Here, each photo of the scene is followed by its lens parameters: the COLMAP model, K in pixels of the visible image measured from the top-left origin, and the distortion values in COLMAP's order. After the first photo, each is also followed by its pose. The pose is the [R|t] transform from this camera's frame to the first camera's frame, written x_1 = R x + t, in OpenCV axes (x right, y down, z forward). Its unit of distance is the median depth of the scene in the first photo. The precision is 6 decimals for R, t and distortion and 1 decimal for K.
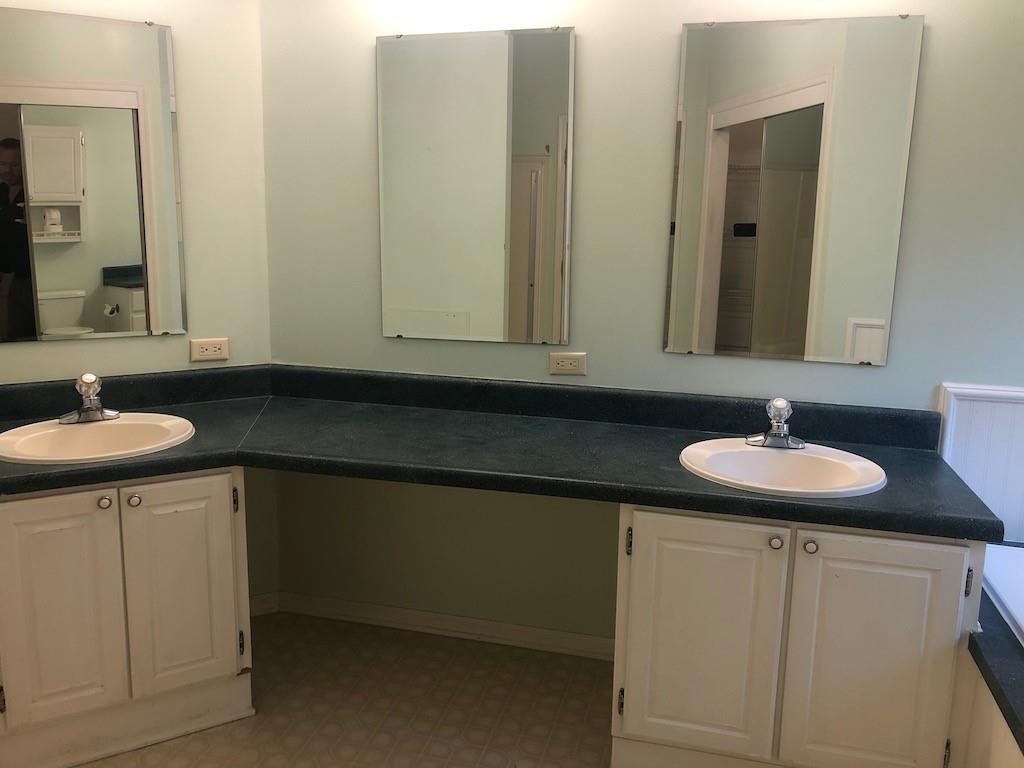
lens RADIAL K [[844.9, 0, 515.3], [0, 844.9, 377.3], [0, 0, 1]] dist [0.029056, 0.002854]
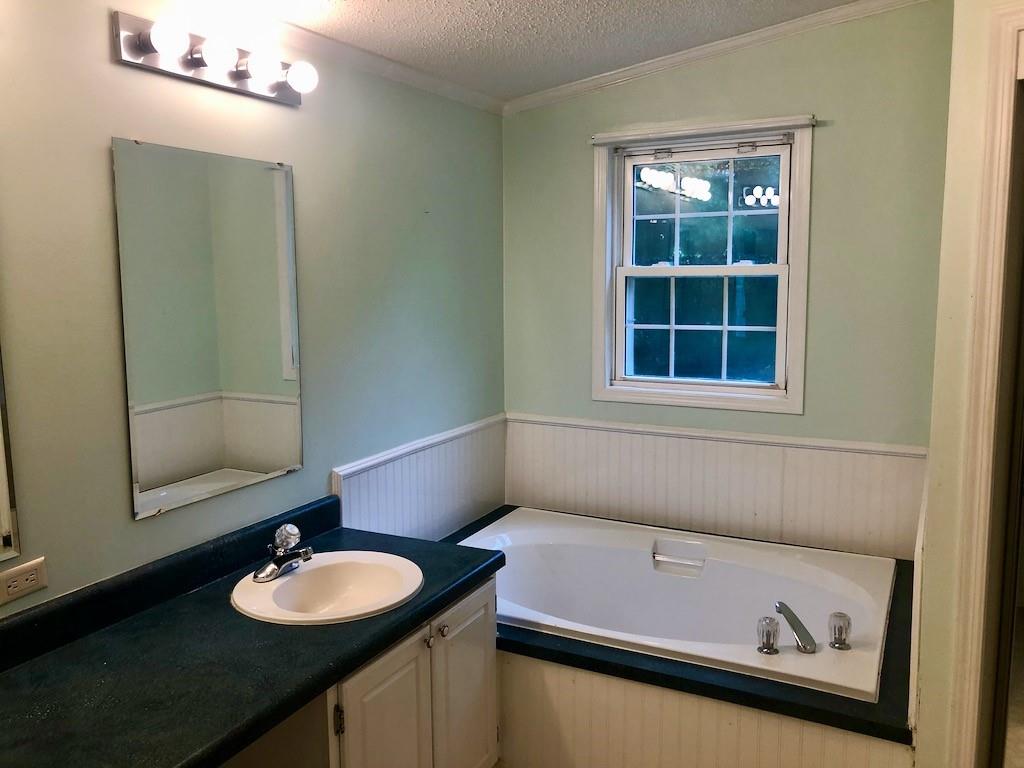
lens RADIAL K [[844.9, 0, 515.3], [0, 844.9, 377.3], [0, 0, 1]] dist [0.029056, 0.002854]
pose [[0.203849, -0.154817, 0.966684, -0.611823], [0.177935, 0.976830, 0.118920, -0.229047], [-0.962697, 0.147765, 0.226673, 0.490555]]
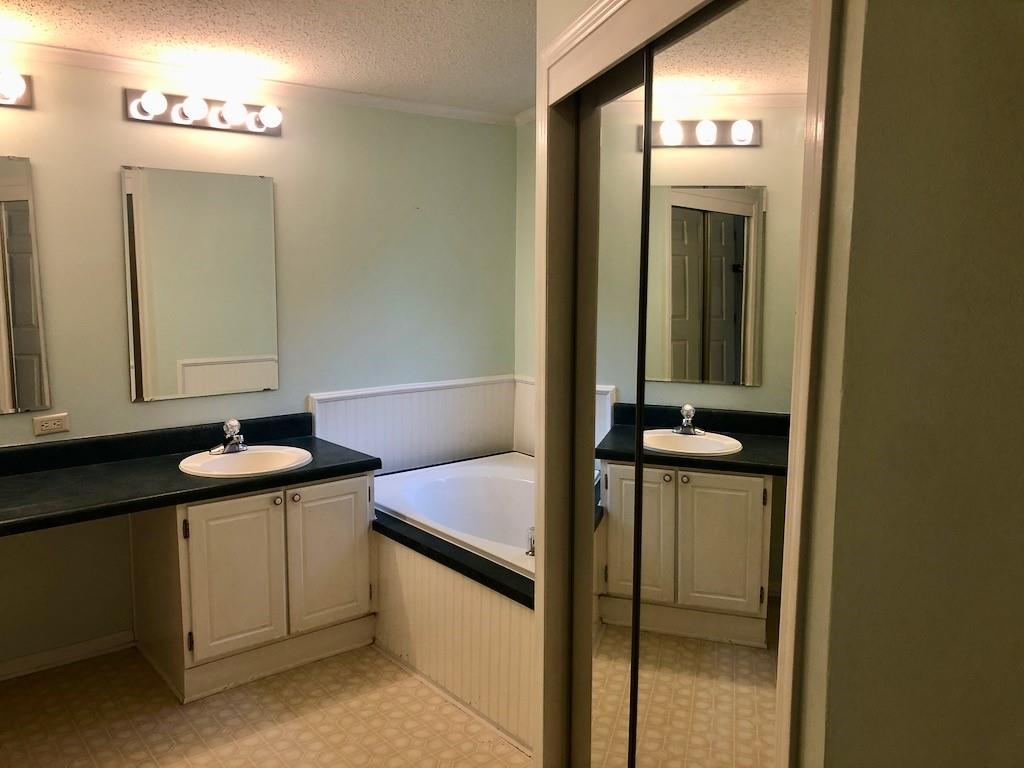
lens RADIAL K [[844.9, 0, 515.3], [0, 844.9, 377.3], [0, 0, 1]] dist [0.029056, 0.002854]
pose [[0.590125, -0.128166, 0.797074, -0.609972], [0.154471, 0.987002, 0.044341, -0.039832], [-0.792396, 0.096958, 0.602252, -0.338650]]
